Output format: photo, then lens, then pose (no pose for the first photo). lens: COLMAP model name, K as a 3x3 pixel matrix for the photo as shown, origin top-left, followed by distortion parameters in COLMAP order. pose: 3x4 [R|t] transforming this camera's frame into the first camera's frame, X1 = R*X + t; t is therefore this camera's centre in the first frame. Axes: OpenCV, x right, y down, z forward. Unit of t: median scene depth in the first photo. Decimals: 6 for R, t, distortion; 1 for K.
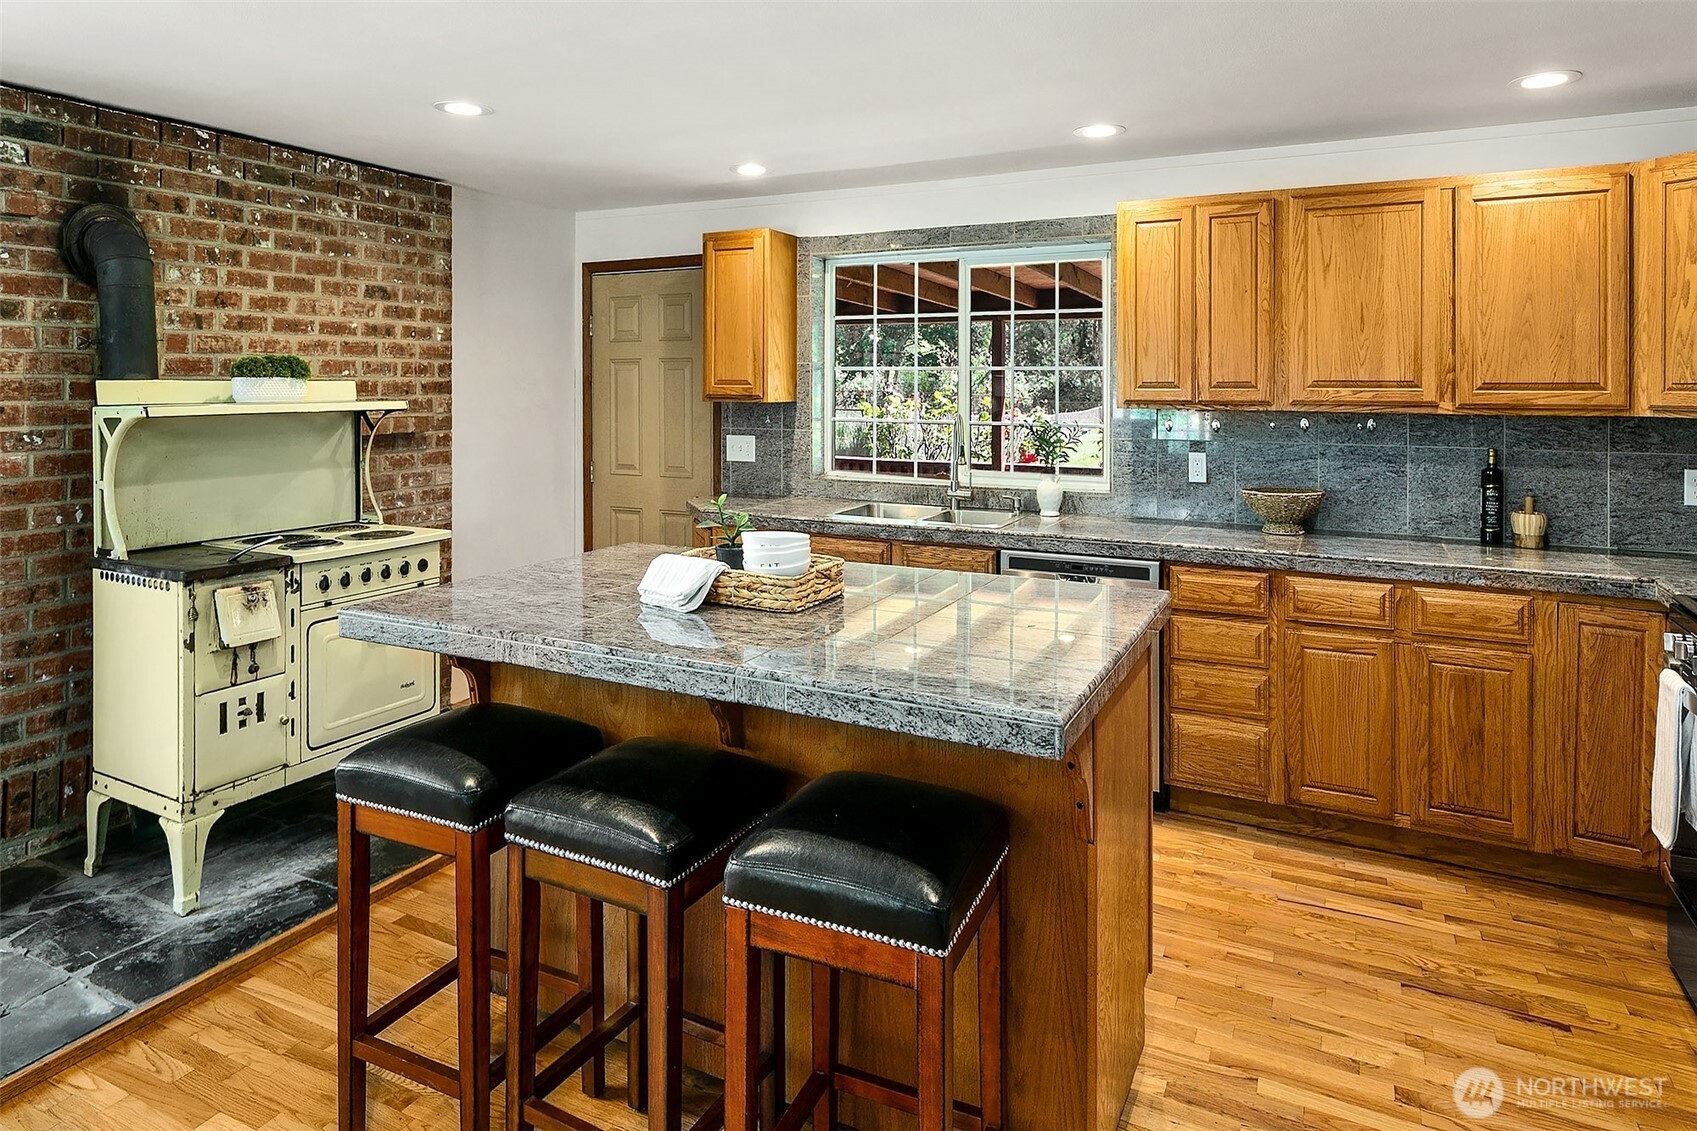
lens RADIAL K [[997.2, 0, 848.5], [0, 997.2, 565.5], [0, 0, 1]] dist [-0.002375, 0.001035]
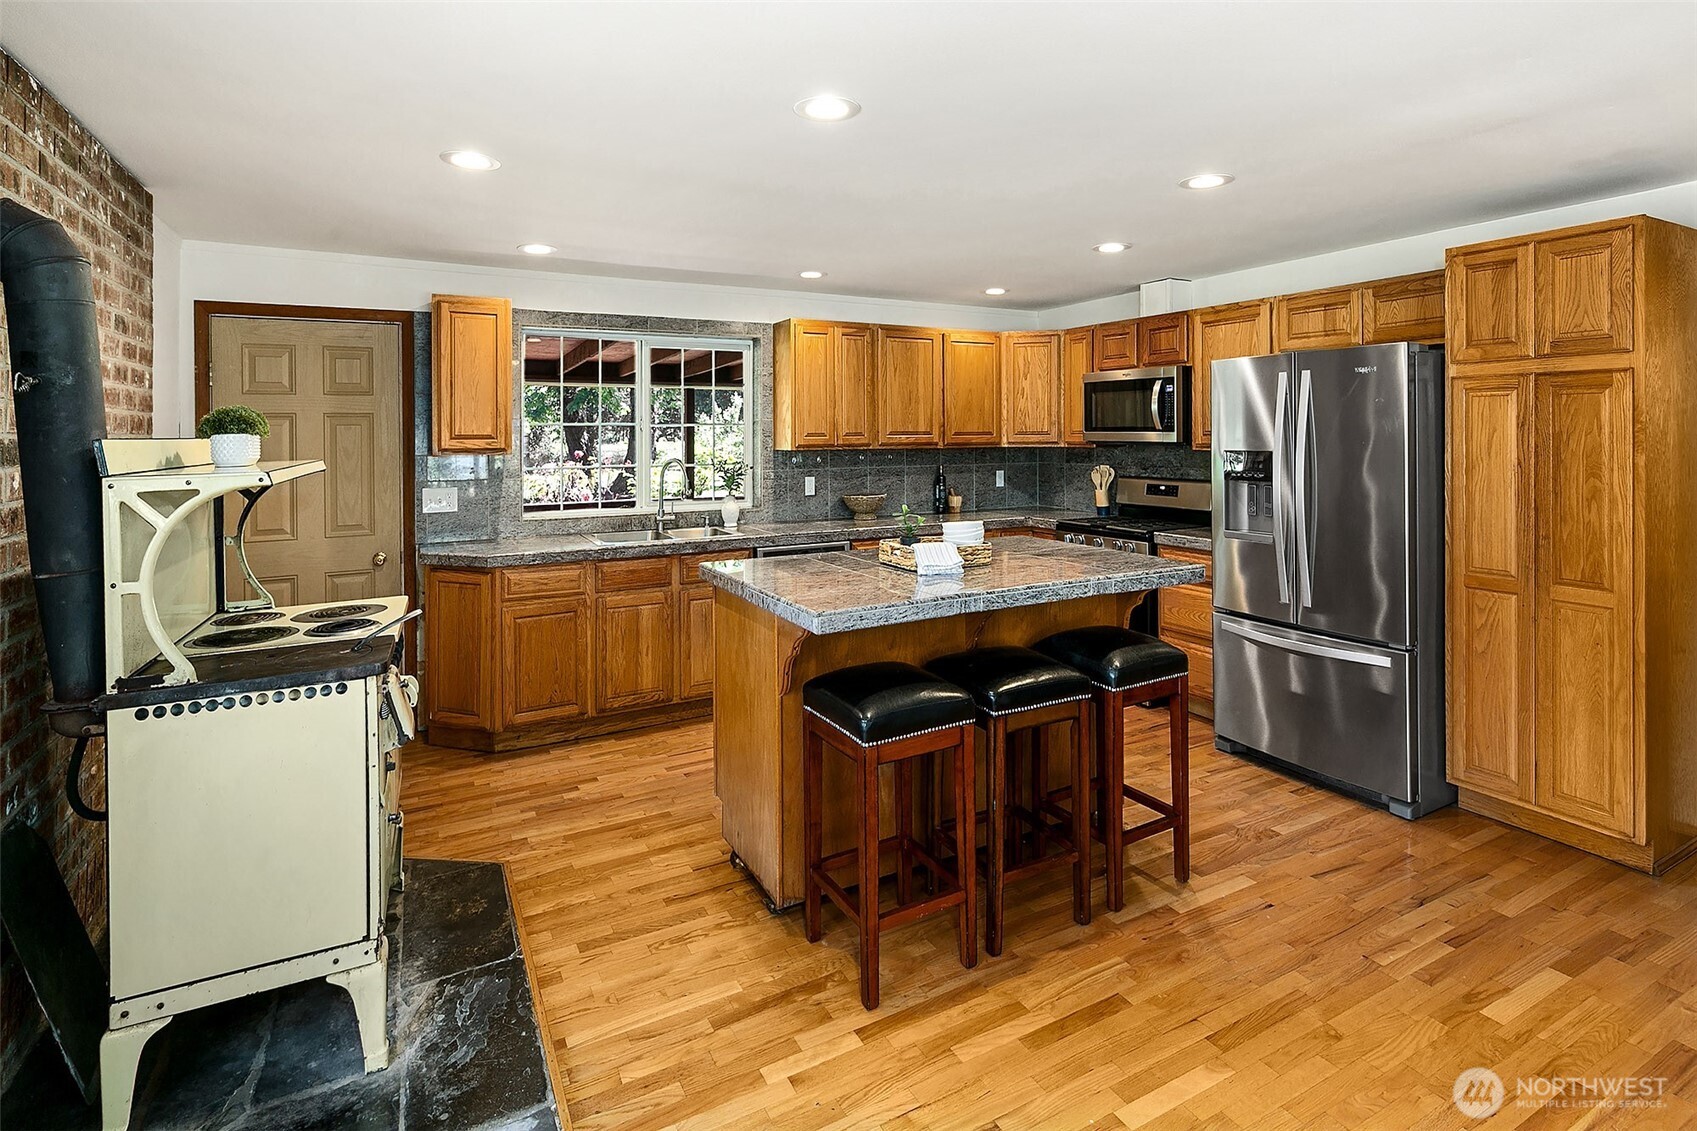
lens RADIAL K [[798.1, 0, 857.4], [0, 798.1, 609.9], [0, 0, 1]] dist [0.000369, 0.000043]
pose [[0.570800, -0.185004, 0.799976, -0.778863], [0.156770, 0.980918, 0.114990, -0.042828], [-0.805984, 0.059776, 0.588911, 0.208004]]
